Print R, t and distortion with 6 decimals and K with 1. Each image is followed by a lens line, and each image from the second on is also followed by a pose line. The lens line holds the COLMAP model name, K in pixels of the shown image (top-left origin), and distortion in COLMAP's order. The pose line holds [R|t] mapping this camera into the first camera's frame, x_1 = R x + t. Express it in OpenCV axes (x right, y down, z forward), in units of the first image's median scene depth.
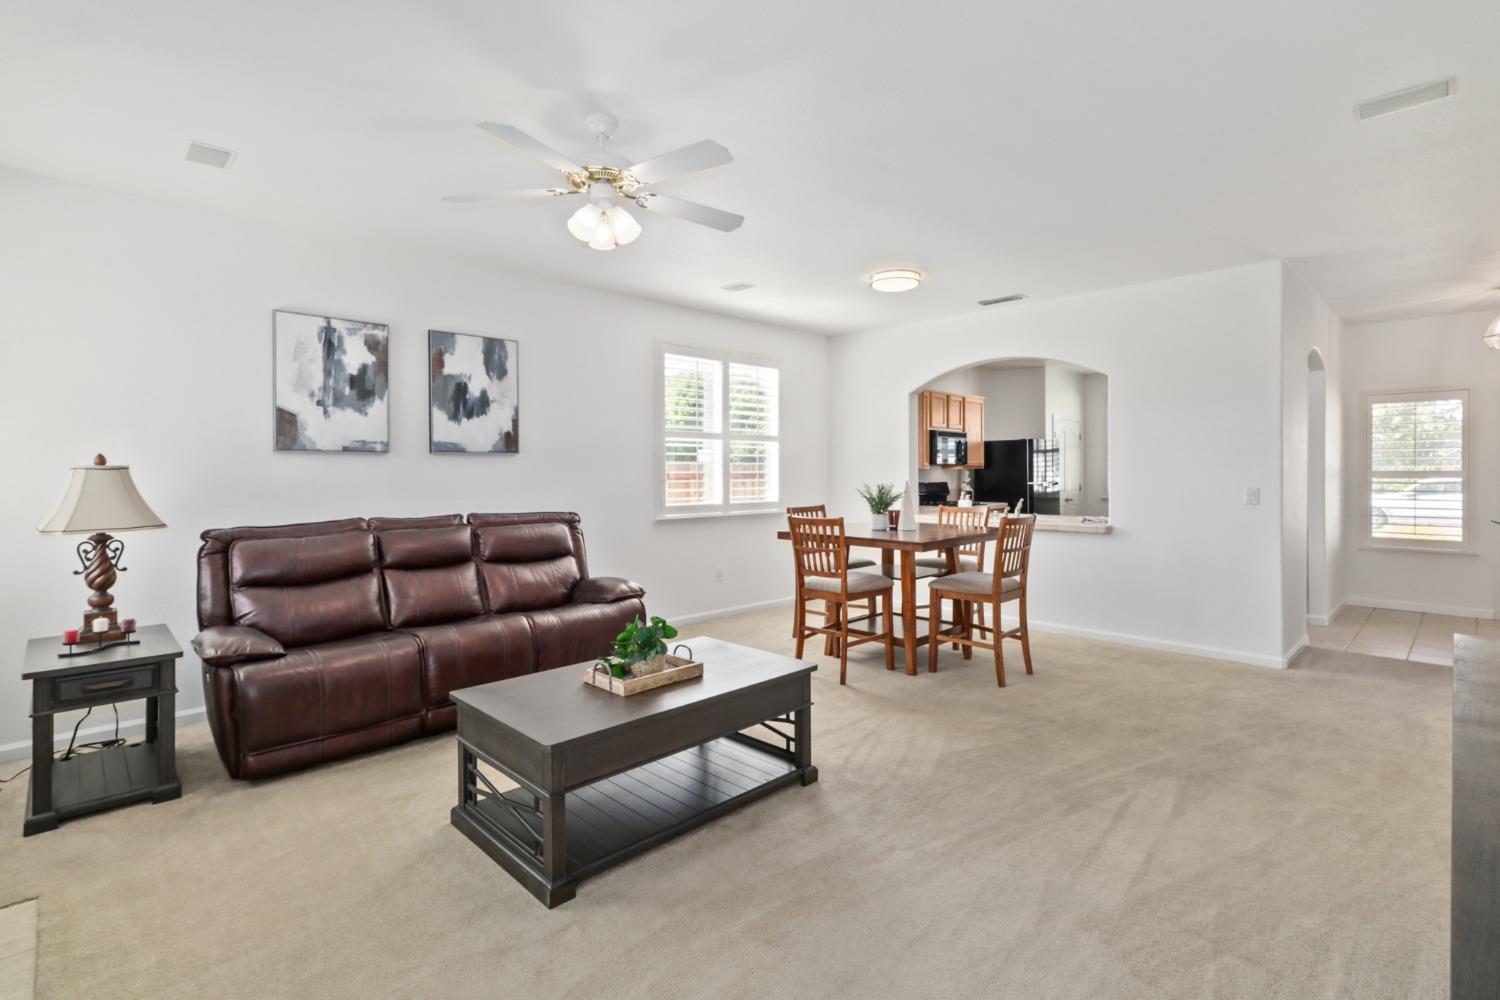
lens RADIAL K [[710.7, 0, 751.3], [0, 710.7, 484.6], [0, 0, 1]] dist [0.003801, -0.000443]
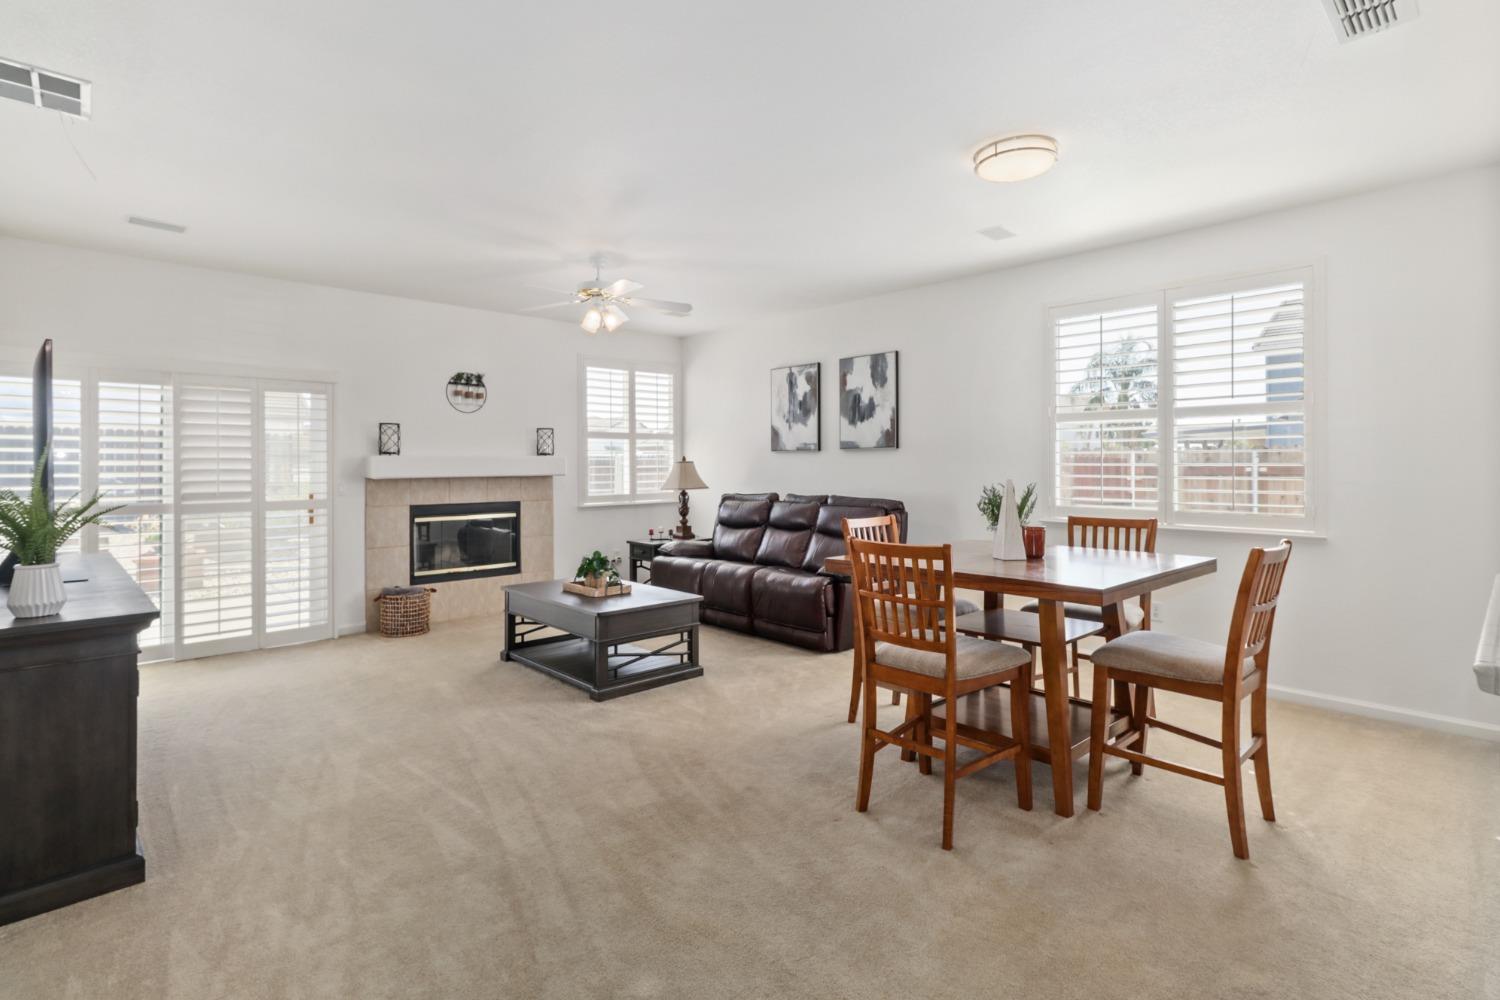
lens RADIAL K [[710.7, 0, 735.1], [0, 710.7, 466.9], [0, 0, 1]] dist [0.003801, -0.000443]
pose [[-0.059746, 0.019378, -0.998026, 0.910922], [-0.007094, 0.999778, 0.019837, -0.037083], [0.998188, 0.008265, -0.059595, 0.877374]]
